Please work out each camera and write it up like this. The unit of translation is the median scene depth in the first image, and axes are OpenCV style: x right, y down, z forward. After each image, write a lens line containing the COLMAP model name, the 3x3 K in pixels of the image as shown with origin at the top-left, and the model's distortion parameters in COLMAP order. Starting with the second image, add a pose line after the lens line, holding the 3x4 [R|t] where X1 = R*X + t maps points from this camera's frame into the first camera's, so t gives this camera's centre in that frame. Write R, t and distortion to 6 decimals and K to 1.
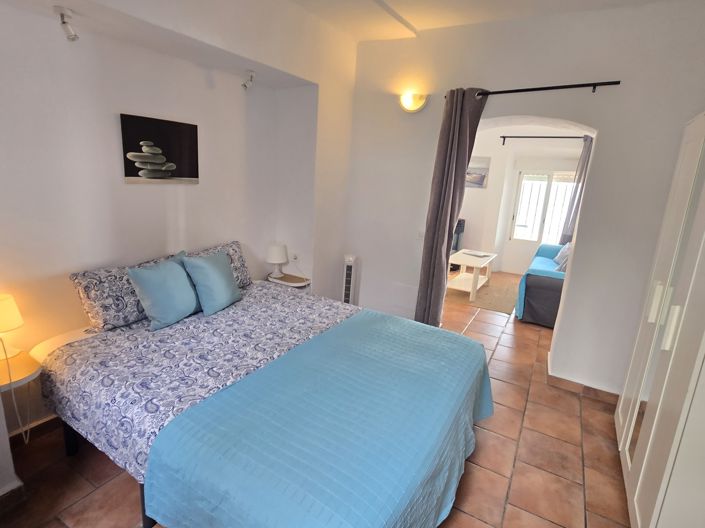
lens RADIAL K [[379.0, 0, 352.6], [0, 379.0, 264.8], [0, 0, 1]] dist [-0.005238, -0.001354]
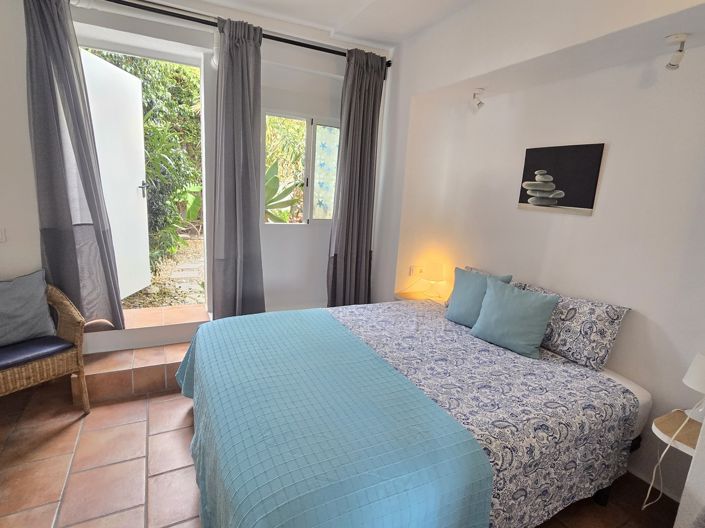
lens RADIAL K [[379.0, 0, 353.3], [0, 379.0, 260.8], [0, 0, 1]] dist [-0.005238, -0.001354]
pose [[-0.529475, 0.072470, -0.845224, 0.599805], [-0.291474, 0.920147, 0.261482, -0.211673], [0.796680, 0.384810, -0.466072, 1.127539]]
